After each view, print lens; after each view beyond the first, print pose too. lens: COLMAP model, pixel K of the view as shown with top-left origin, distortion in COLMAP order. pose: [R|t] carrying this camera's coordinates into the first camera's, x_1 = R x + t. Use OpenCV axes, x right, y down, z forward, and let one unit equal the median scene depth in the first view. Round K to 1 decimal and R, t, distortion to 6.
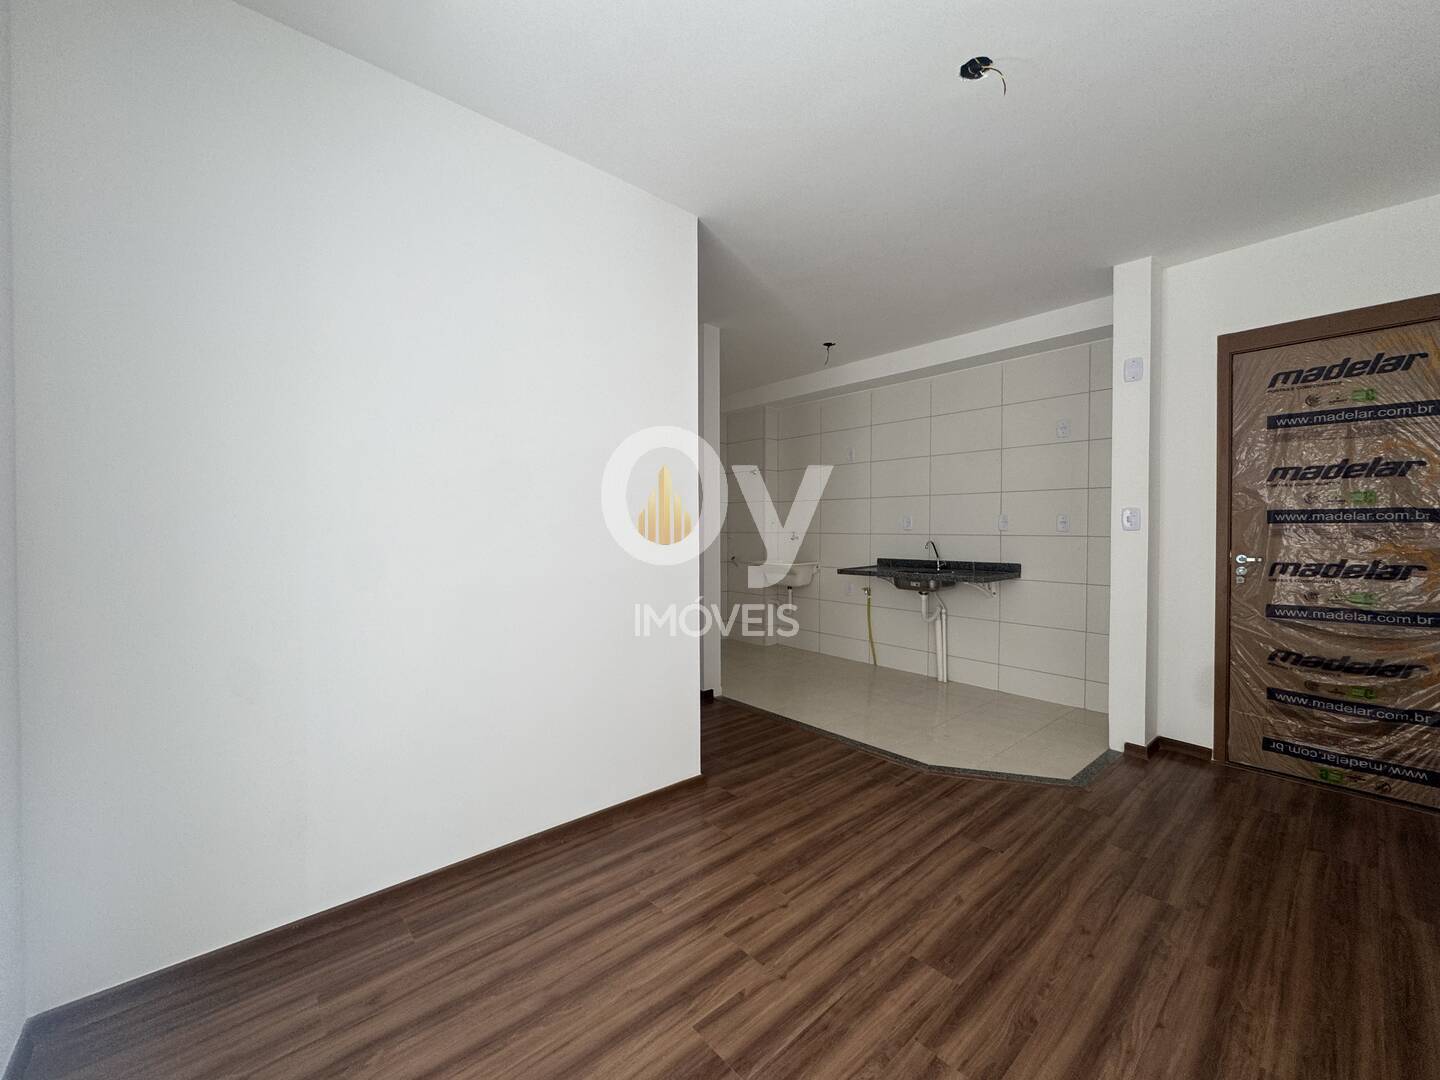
lens RADIAL K [[574.8, 0, 730.1], [0, 574.8, 534.3], [0, 0, 1]] dist [-0.001546, 0.000323]
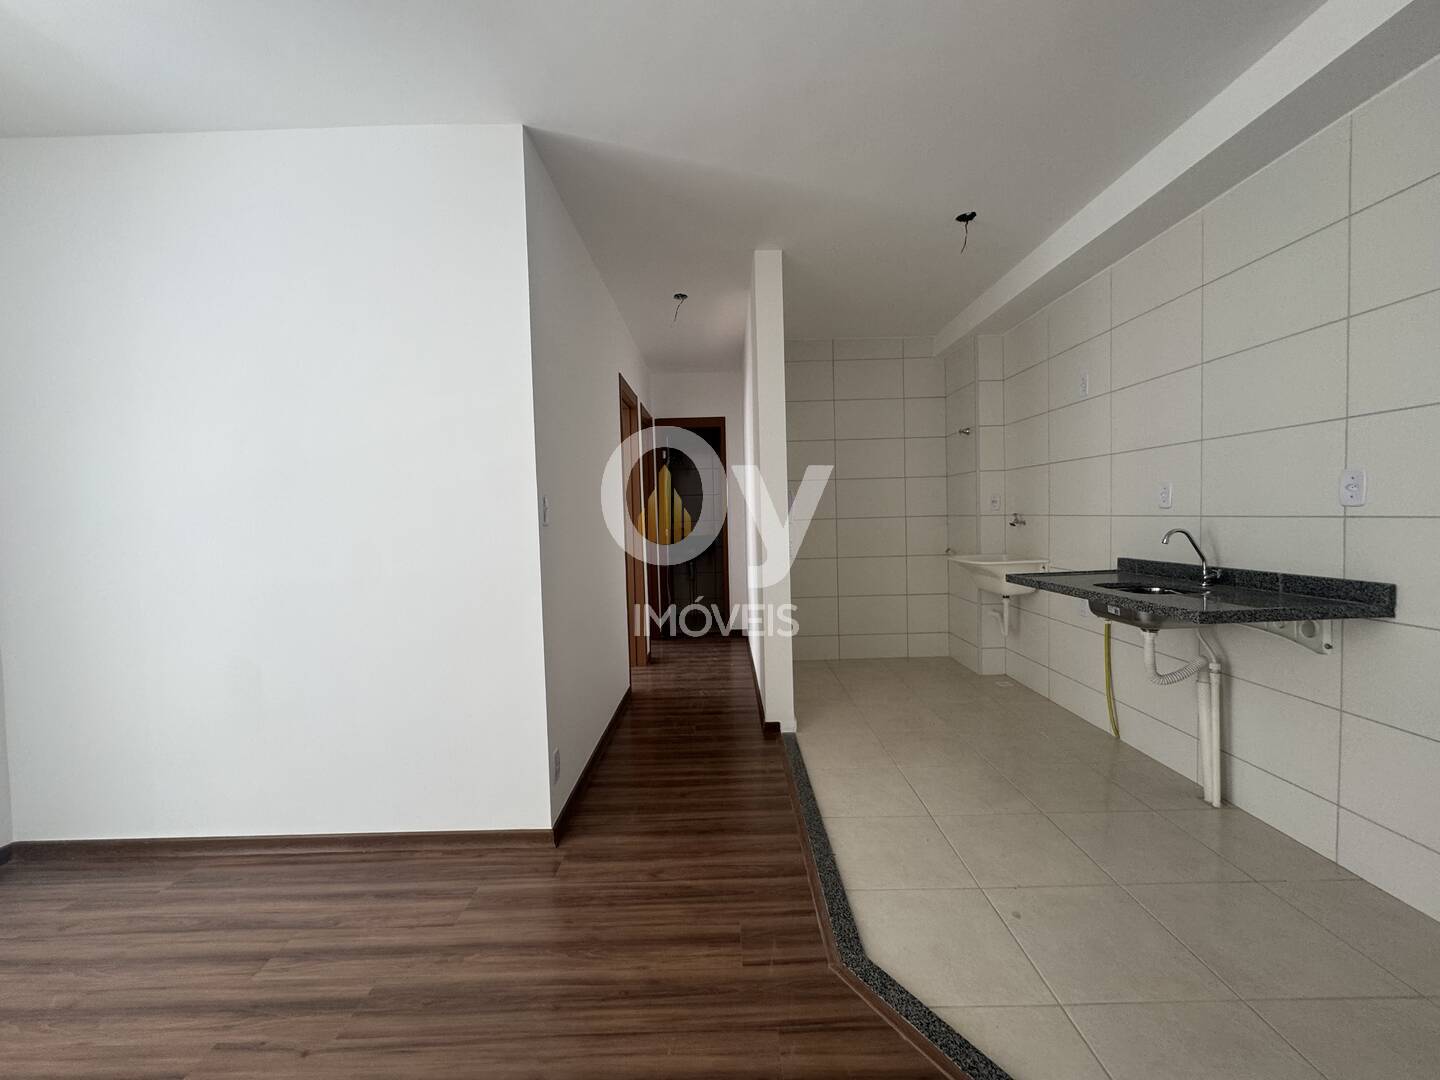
lens RADIAL K [[574.8, 0, 718.6], [0, 574.8, 539.5], [0, 0, 1]] dist [-0.001546, 0.000323]
pose [[0.741131, 0.004680, -0.671344, 0.673370], [0.023870, 0.999160, 0.033317, -0.010802], [0.670936, -0.040718, 0.740396, 0.584402]]
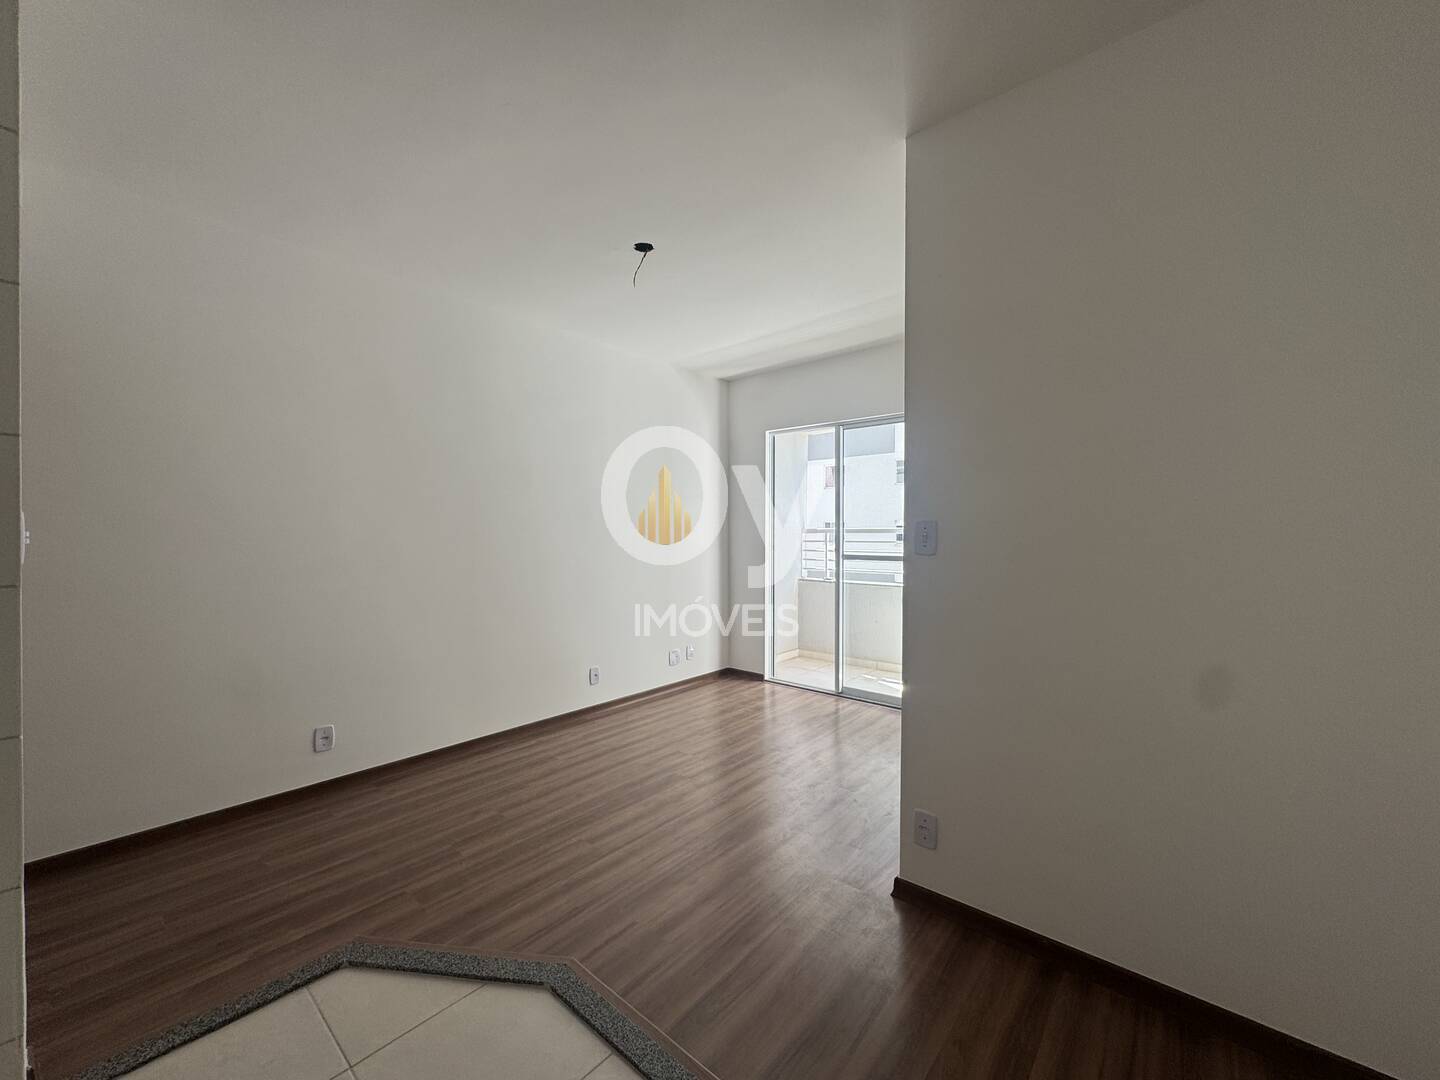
lens RADIAL K [[574.8, 0, 715.7], [0, 574.8, 537.5], [0, 0, 1]] dist [-0.001546, 0.000323]
pose [[-0.992099, -0.003564, -0.125410, 0.288412], [-0.005299, 0.999895, 0.013507, -0.041532], [0.125348, 0.014064, -0.992013, 1.735621]]
